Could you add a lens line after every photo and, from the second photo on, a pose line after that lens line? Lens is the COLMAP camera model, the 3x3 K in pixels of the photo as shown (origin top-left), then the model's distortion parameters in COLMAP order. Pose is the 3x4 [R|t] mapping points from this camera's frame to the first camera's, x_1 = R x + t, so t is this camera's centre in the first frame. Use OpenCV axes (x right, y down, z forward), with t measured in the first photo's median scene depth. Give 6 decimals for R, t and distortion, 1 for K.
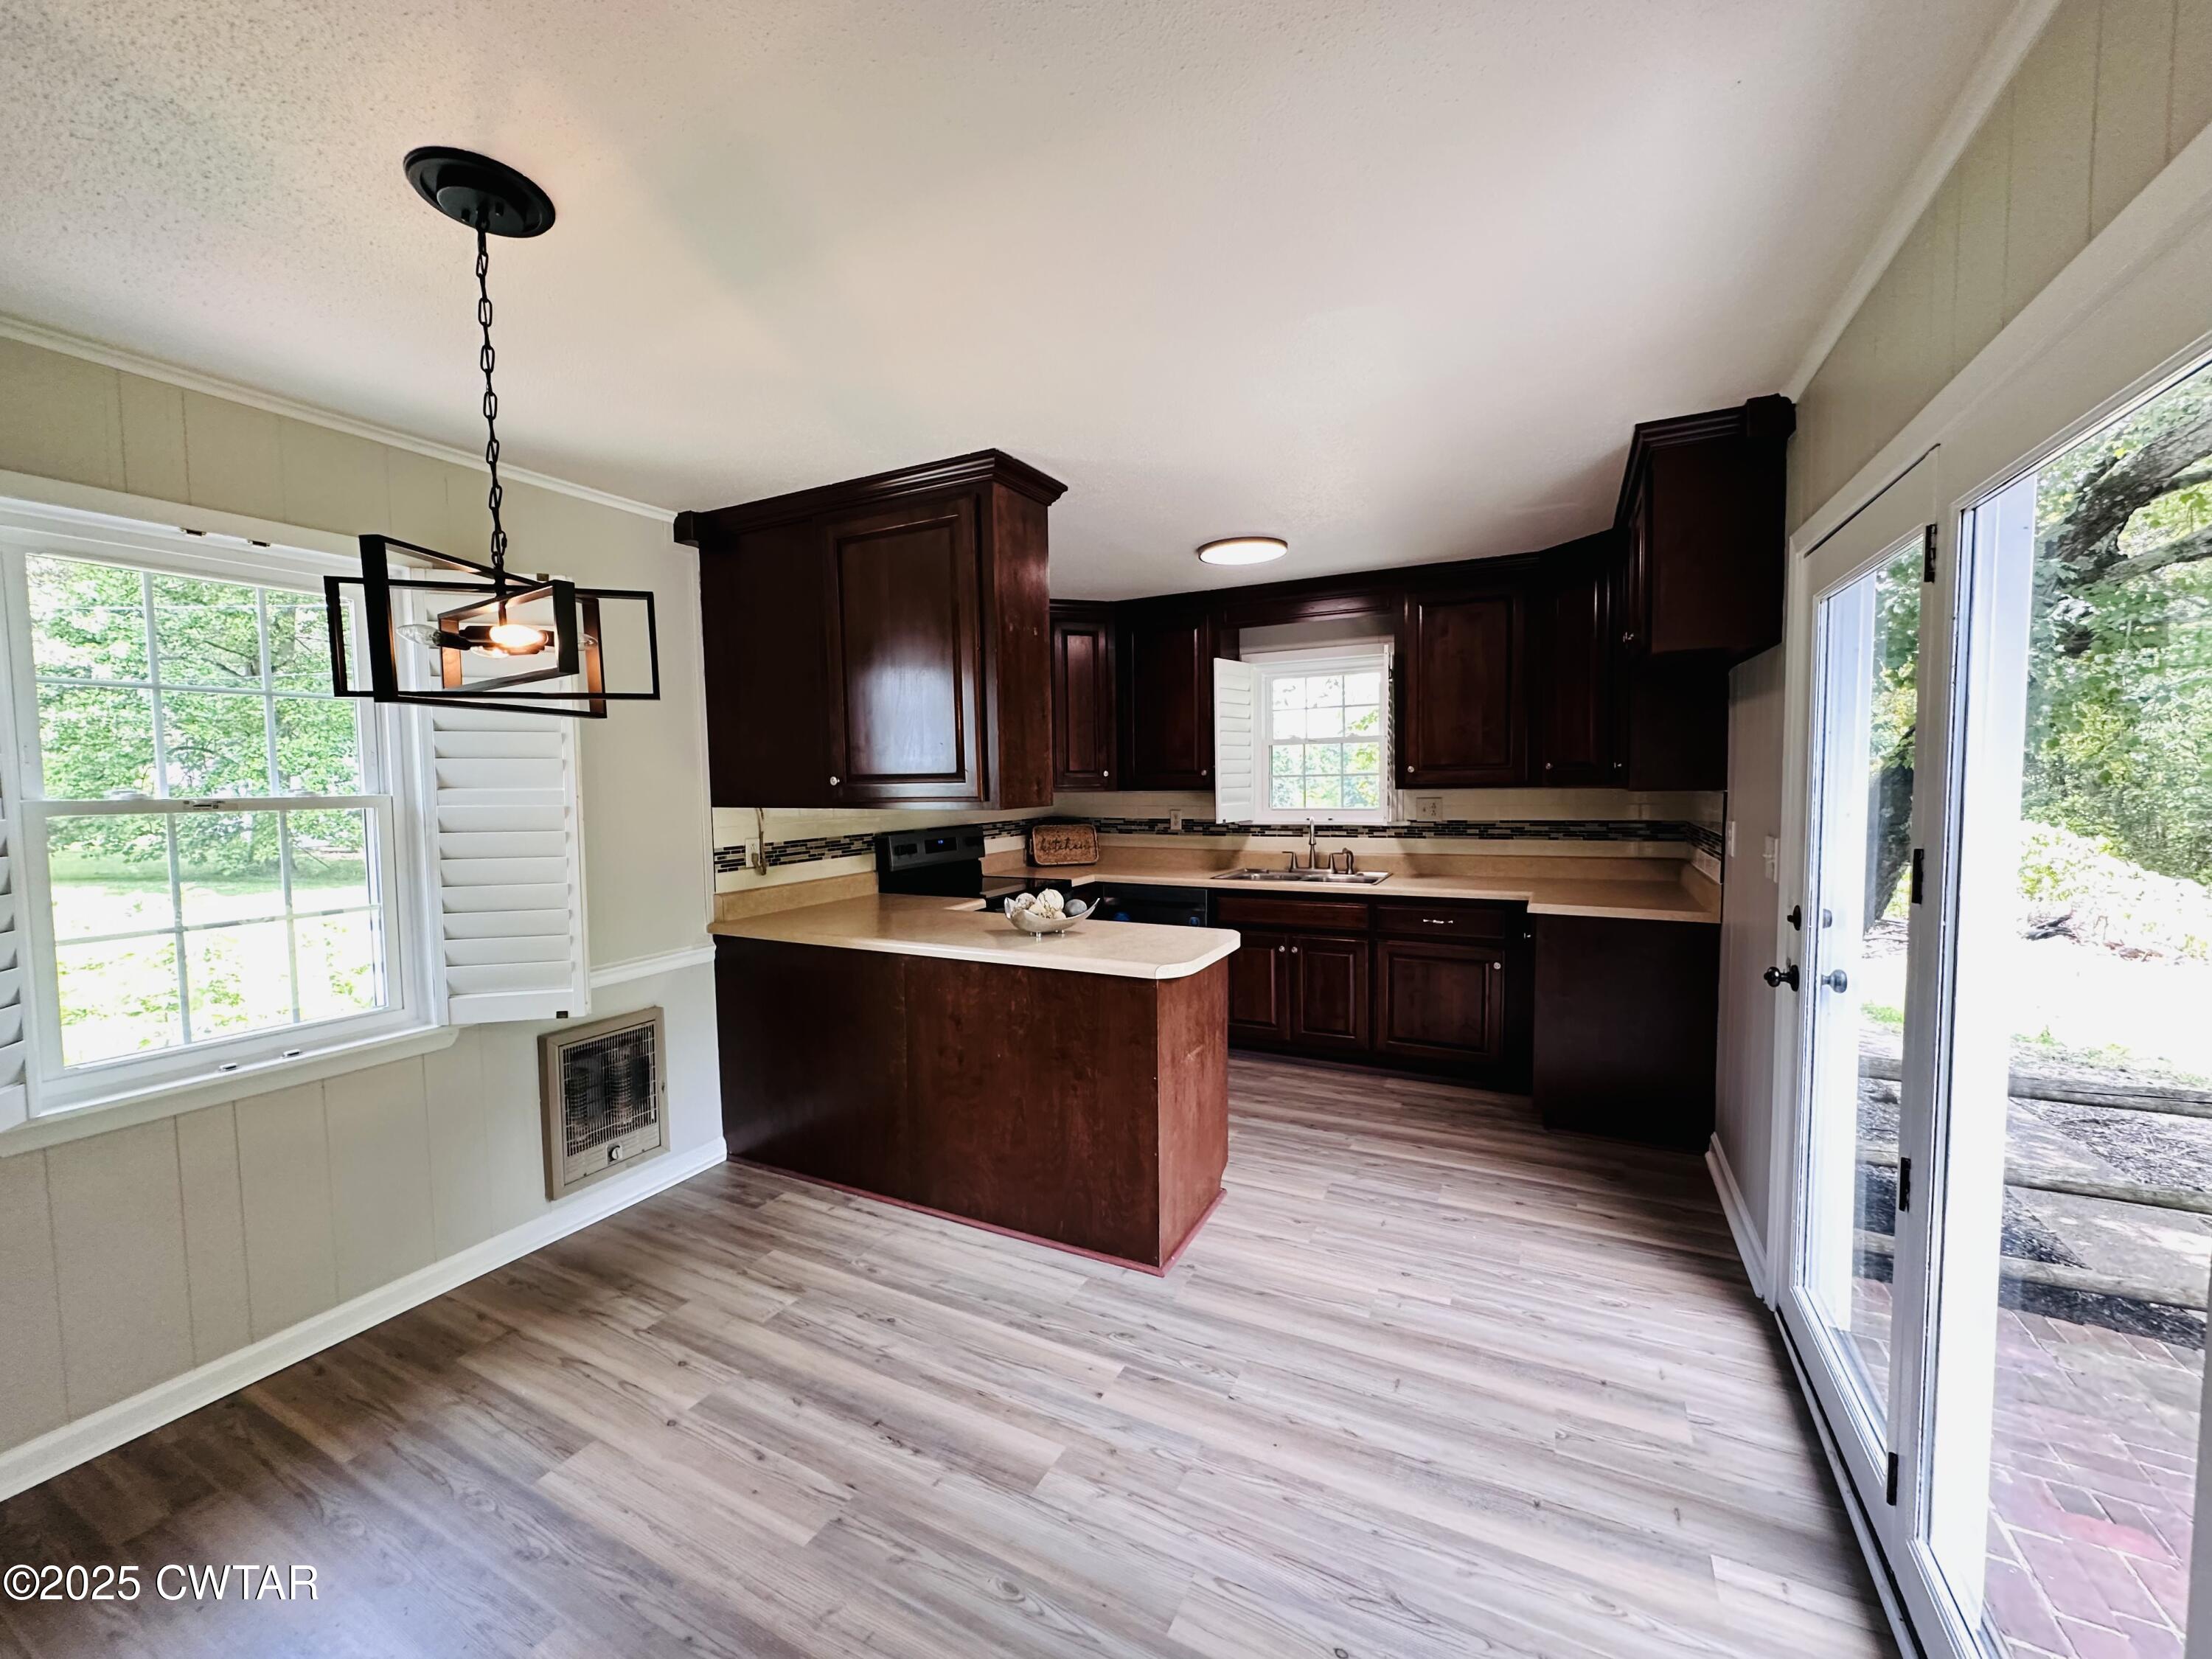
lens RADIAL K [[883.6, 0, 1100.6], [0, 883.6, 833.6], [0, 0, 1]] dist [-0.000850, 0.001009]
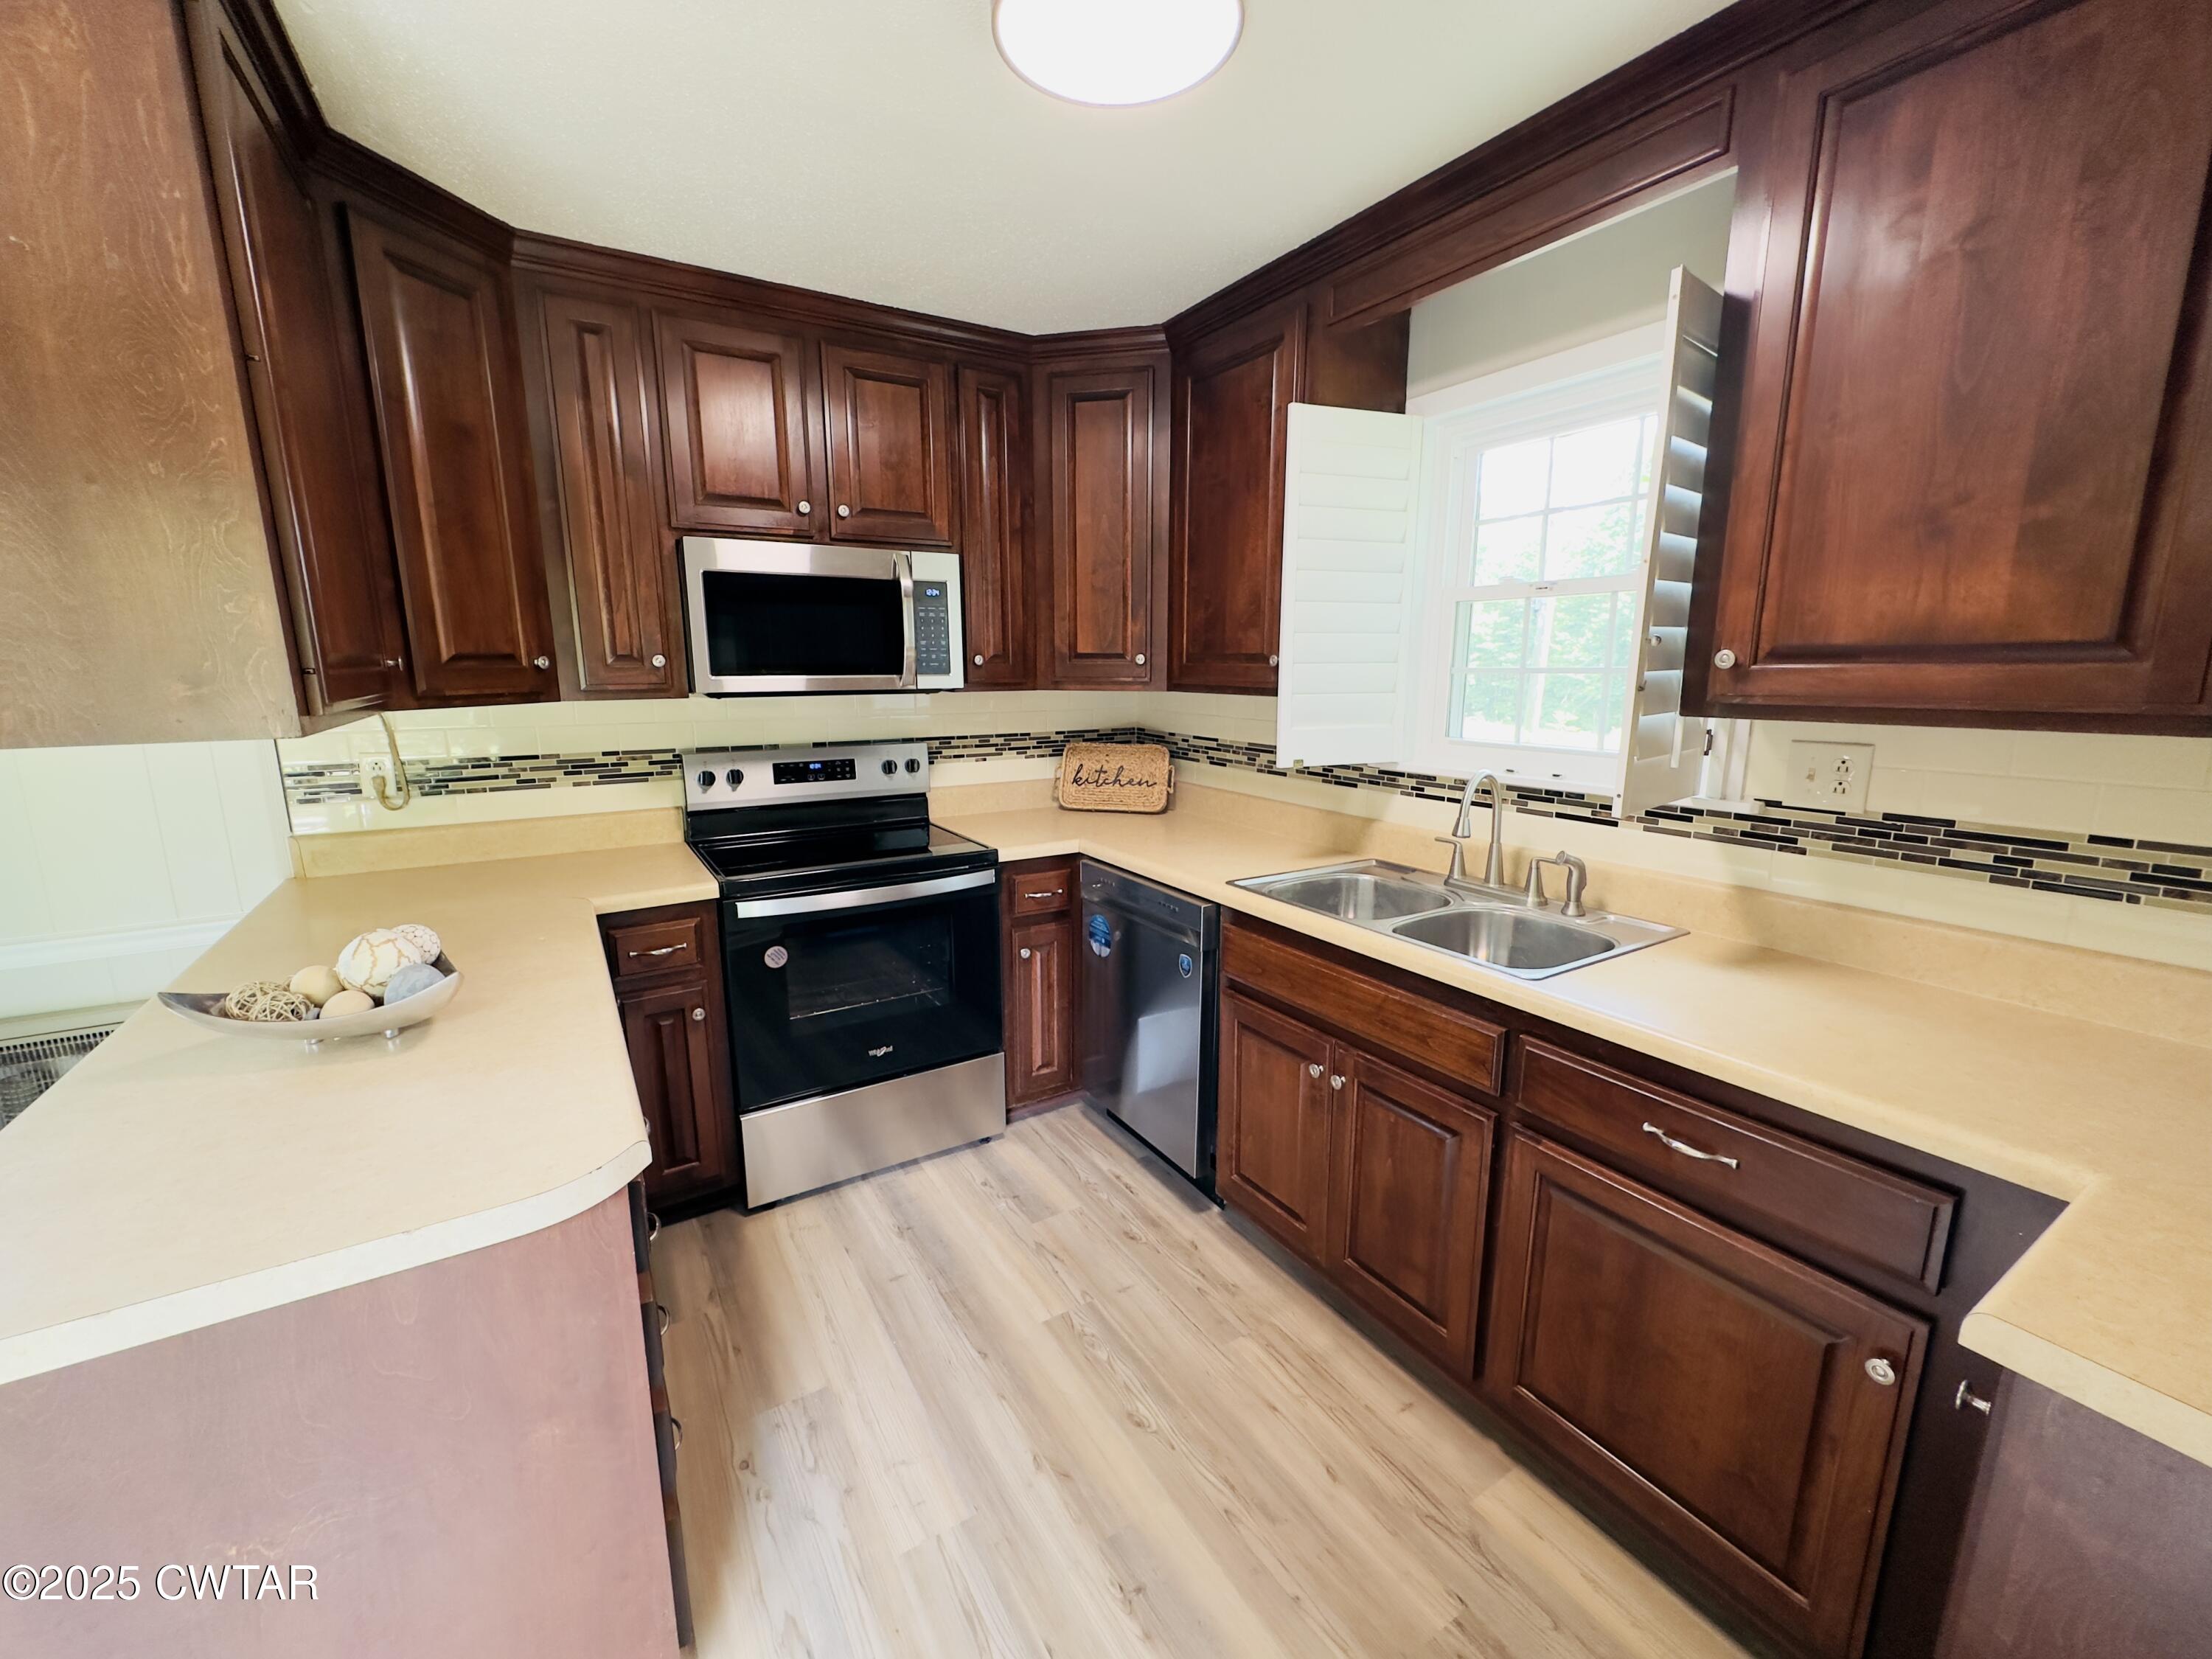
lens RADIAL K [[883.6, 0, 1103.7], [0, 883.6, 831.0], [0, 0, 1]] dist [-0.000850, 0.001009]
pose [[0.857380, 0.111468, -0.502468, 0.335434], [-0.046858, 0.989117, 0.139470, -0.045072], [0.512546, -0.096034, 0.853272, 0.606841]]
